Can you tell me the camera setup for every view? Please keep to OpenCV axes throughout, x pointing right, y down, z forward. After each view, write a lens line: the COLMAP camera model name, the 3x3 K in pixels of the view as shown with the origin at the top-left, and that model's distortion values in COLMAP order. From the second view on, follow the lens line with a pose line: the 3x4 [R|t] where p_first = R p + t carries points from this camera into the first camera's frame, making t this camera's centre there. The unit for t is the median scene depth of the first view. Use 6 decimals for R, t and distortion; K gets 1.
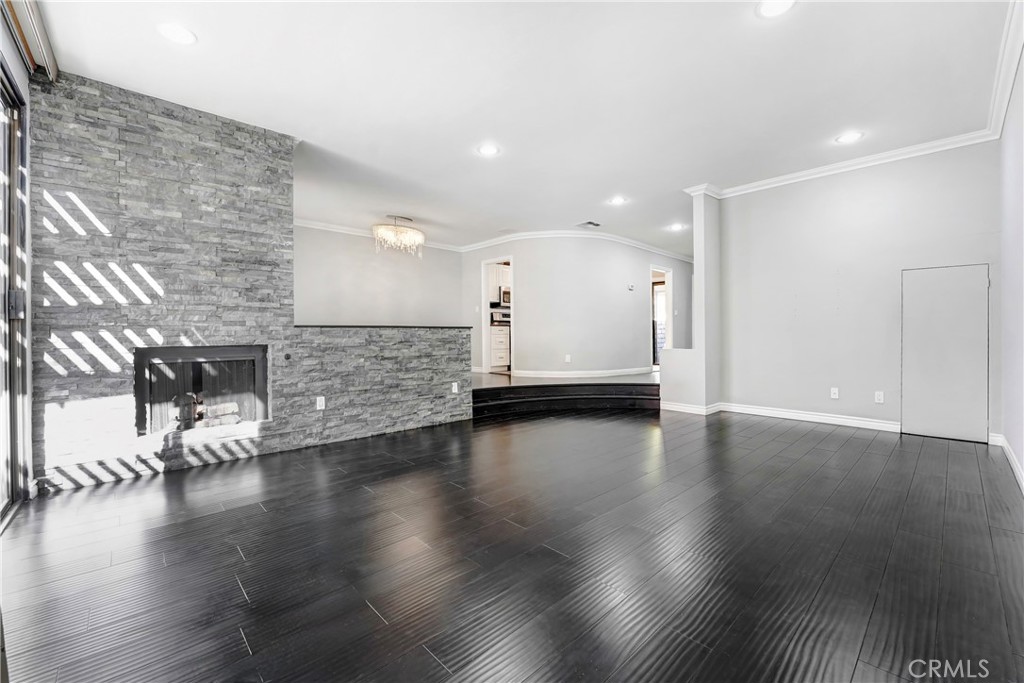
lens RADIAL K [[425.7, 0, 510.4], [0, 425.7, 339.2], [0, 0, 1]] dist [-0.003621, -0.000877]
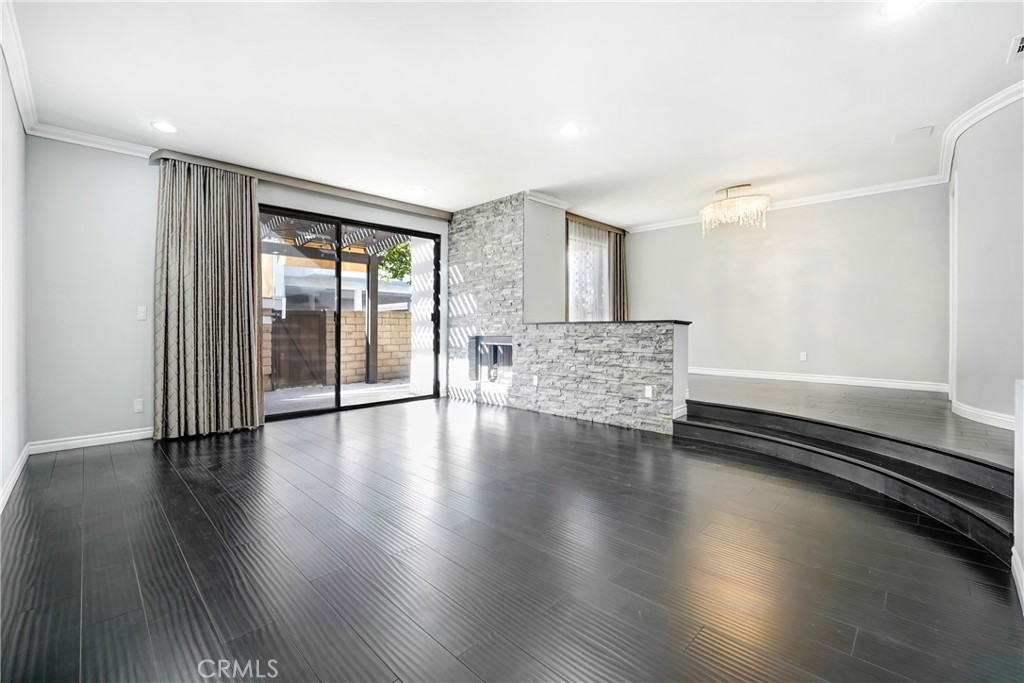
lens RADIAL K [[425.7, 0, 509.7], [0, 425.7, 333.6], [0, 0, 1]] dist [-0.003621, -0.000877]
pose [[0.055753, 0.018815, -0.998267, 0.875890], [-0.006261, 0.999809, 0.018494, -0.021663], [0.998425, 0.005219, 0.055861, 0.830274]]
